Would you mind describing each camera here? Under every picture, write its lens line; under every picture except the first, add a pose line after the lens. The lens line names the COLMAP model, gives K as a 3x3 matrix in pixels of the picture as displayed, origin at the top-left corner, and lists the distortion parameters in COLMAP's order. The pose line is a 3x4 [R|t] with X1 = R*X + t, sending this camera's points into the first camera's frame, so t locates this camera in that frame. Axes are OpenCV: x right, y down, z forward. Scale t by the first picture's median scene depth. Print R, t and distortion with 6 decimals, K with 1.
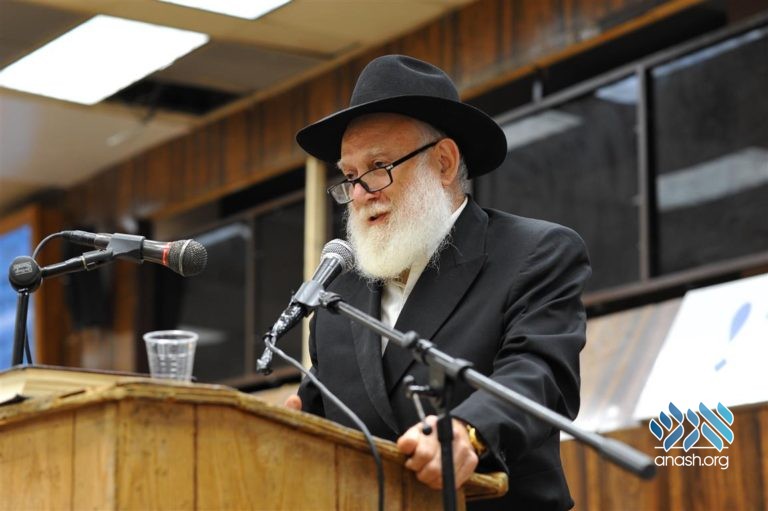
lens RADIAL K [[2258.2, 0, 384.0], [0, 2258.2, 255.5], [0, 0, 1]] dist [1.480593, -15.780562]
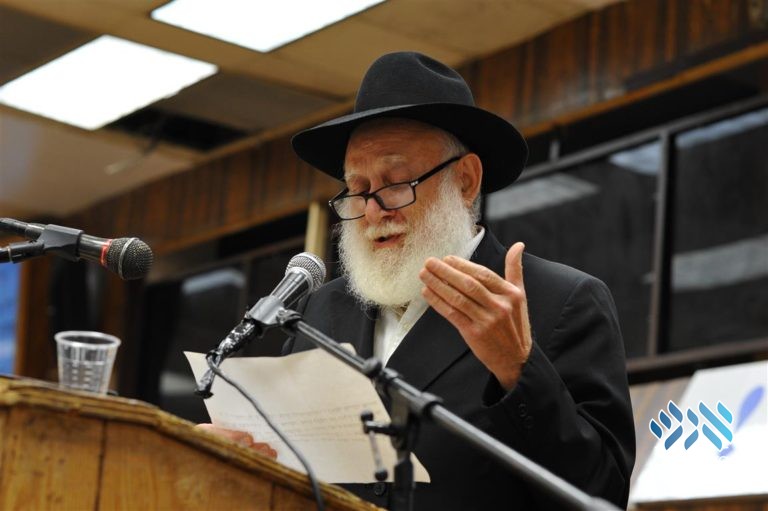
lens RADIAL K [[2258.2, 0, 384.0], [0, 2258.2, 255.5], [0, 0, 1]] dist [1.480593, -15.780562]
pose [[0.996391, 0.084674, -0.005884, 0.014771], [-0.084815, 0.995929, -0.030534, 0.018263], [0.003274, 0.030923, 0.999516, 0.131929]]
